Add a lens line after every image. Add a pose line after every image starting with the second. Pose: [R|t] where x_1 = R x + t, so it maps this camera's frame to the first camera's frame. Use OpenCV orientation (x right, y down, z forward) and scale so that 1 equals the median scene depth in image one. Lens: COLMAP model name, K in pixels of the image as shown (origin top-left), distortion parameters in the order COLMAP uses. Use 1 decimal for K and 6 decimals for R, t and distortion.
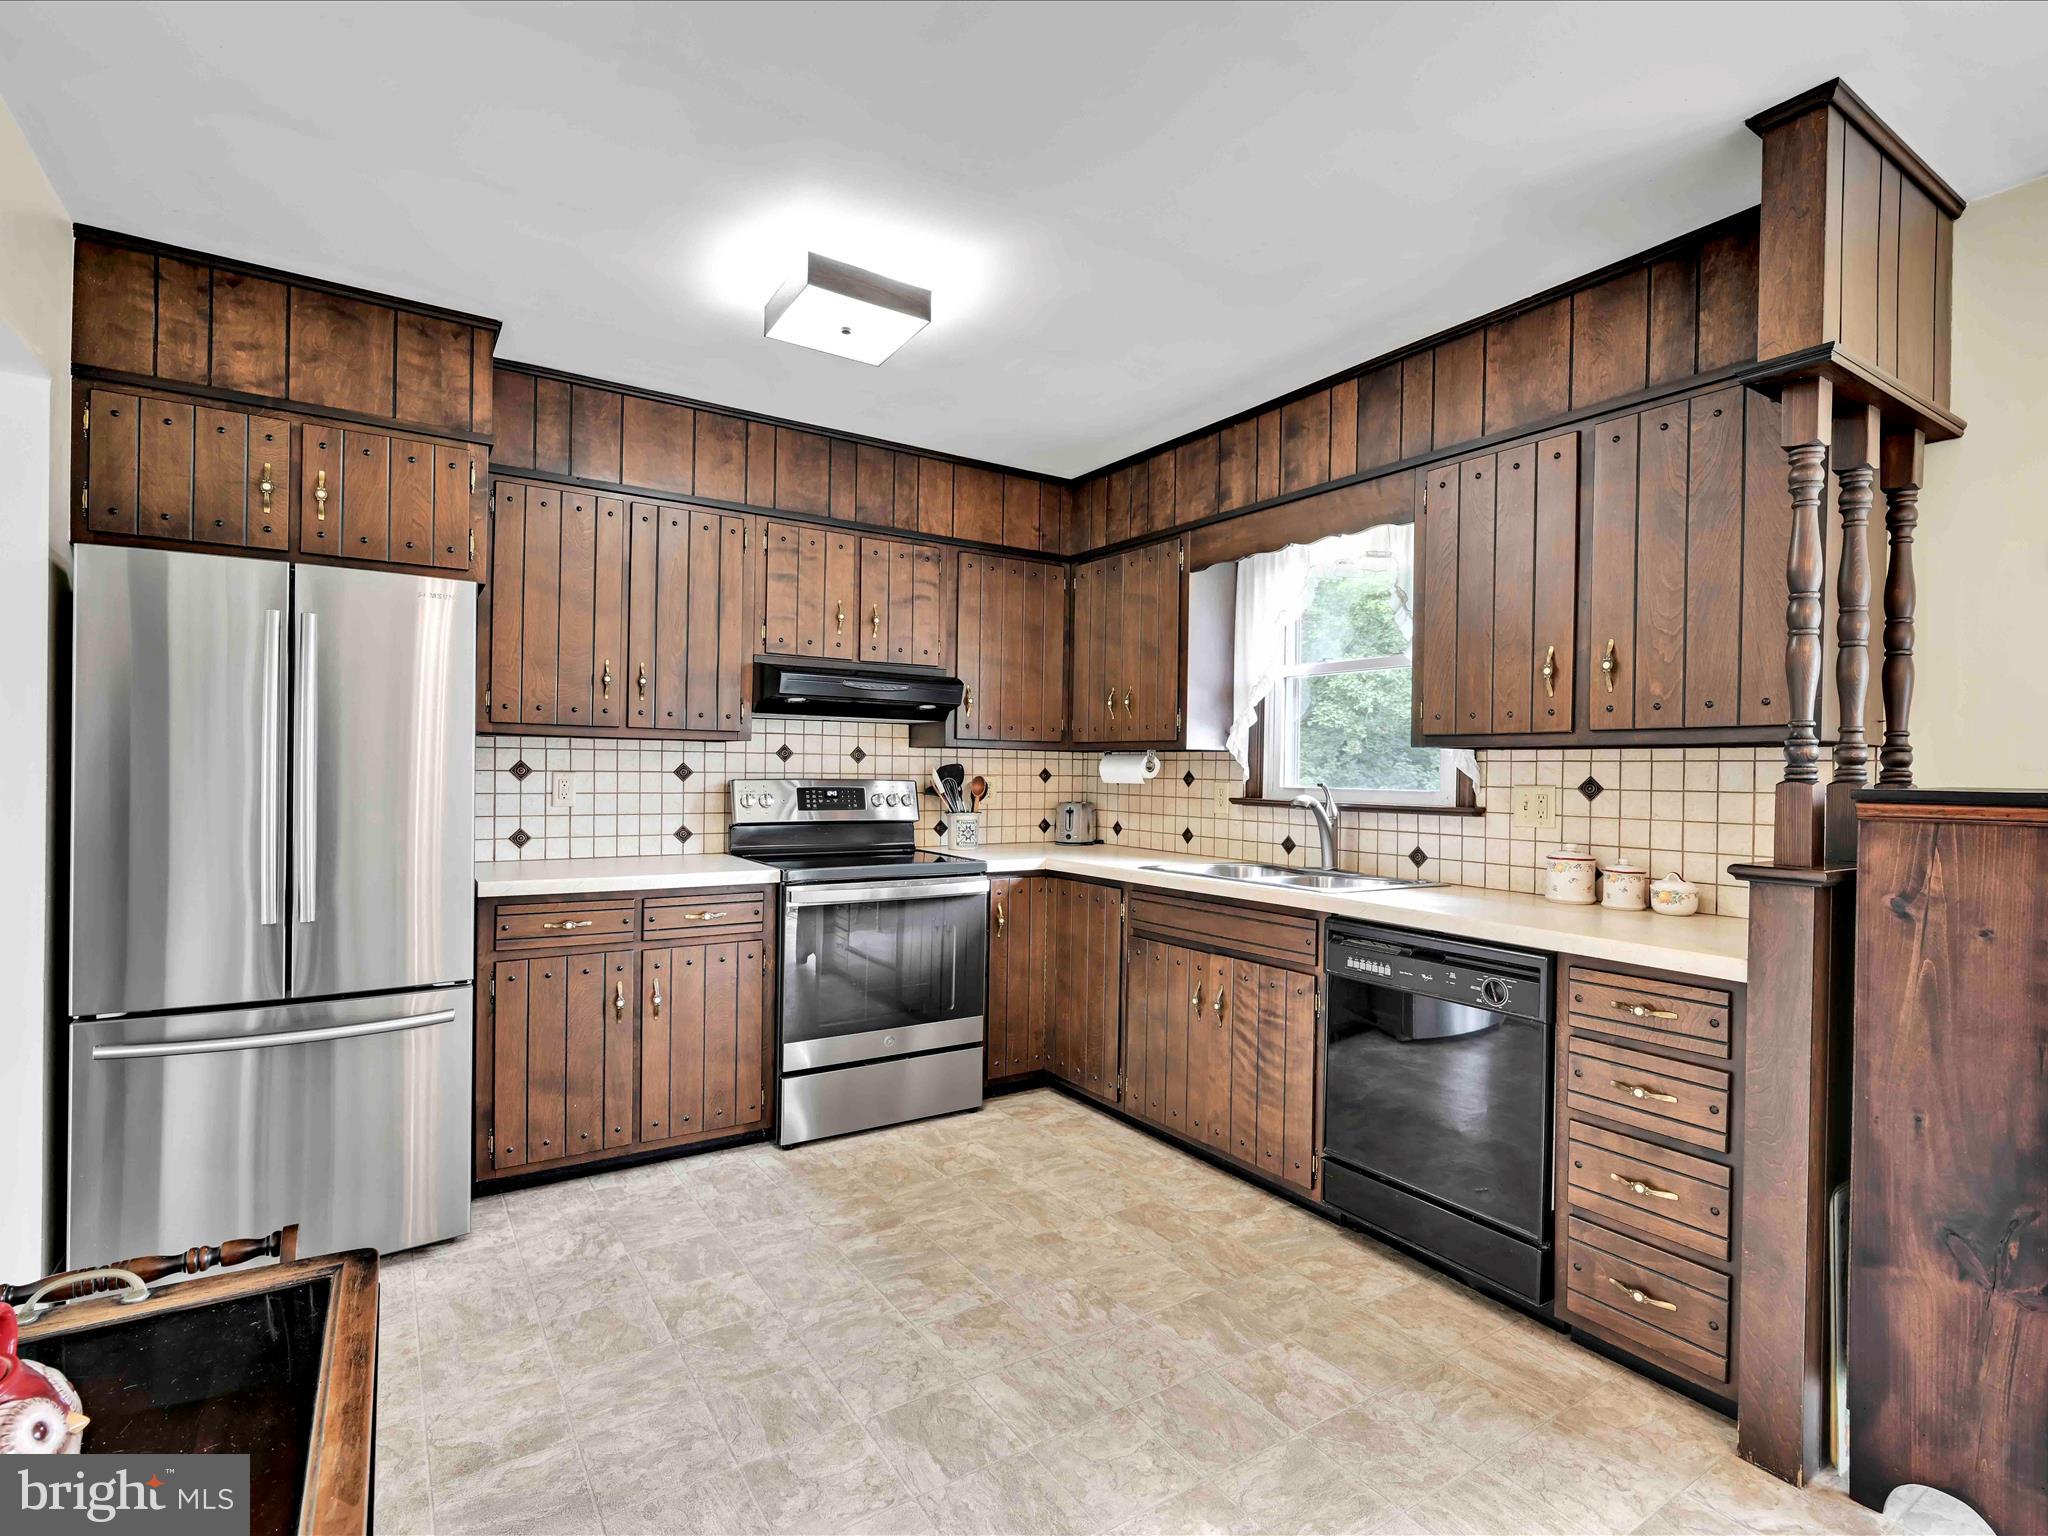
lens RADIAL K [[1000.3, 0, 1025.7], [0, 1000.3, 771.0], [0, 0, 1]] dist [0.000565, 0.000139]
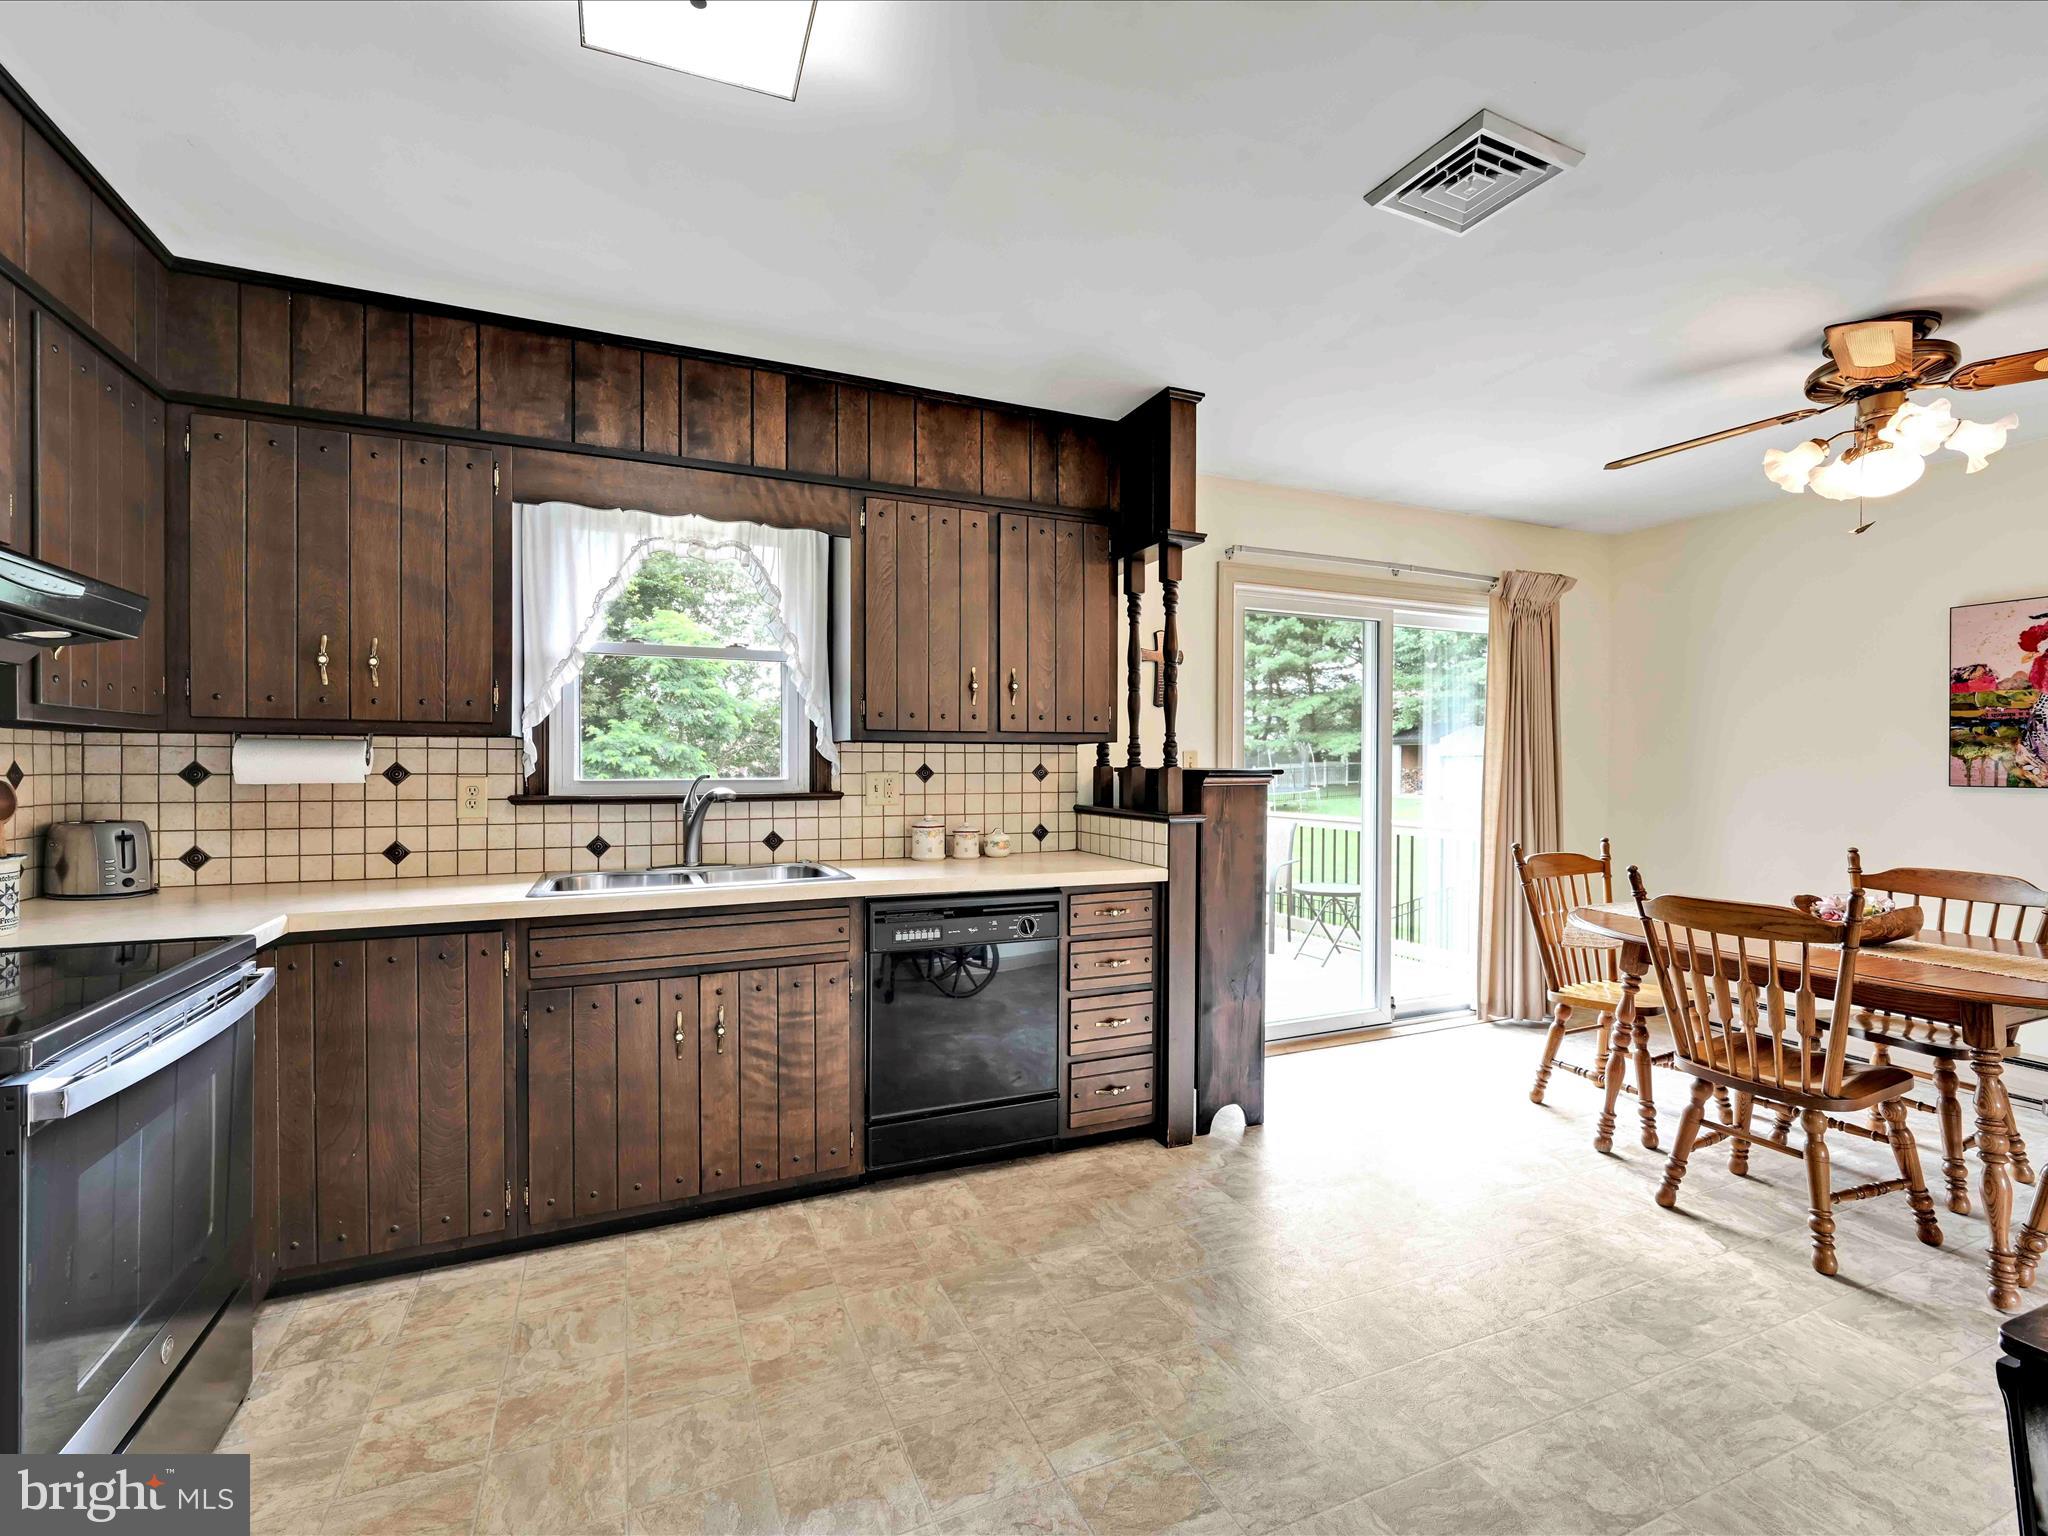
lens RADIAL K [[909.6, 0, 1028.8], [0, 909.6, 771.3], [0, 0, 1]] dist [-0.001204, -0.000465]
pose [[0.161876, -0.023287, 0.986536, -0.538359], [0.001540, 0.999726, 0.023346, -0.011356], [-0.986810, -0.002260, 0.161868, 0.590754]]
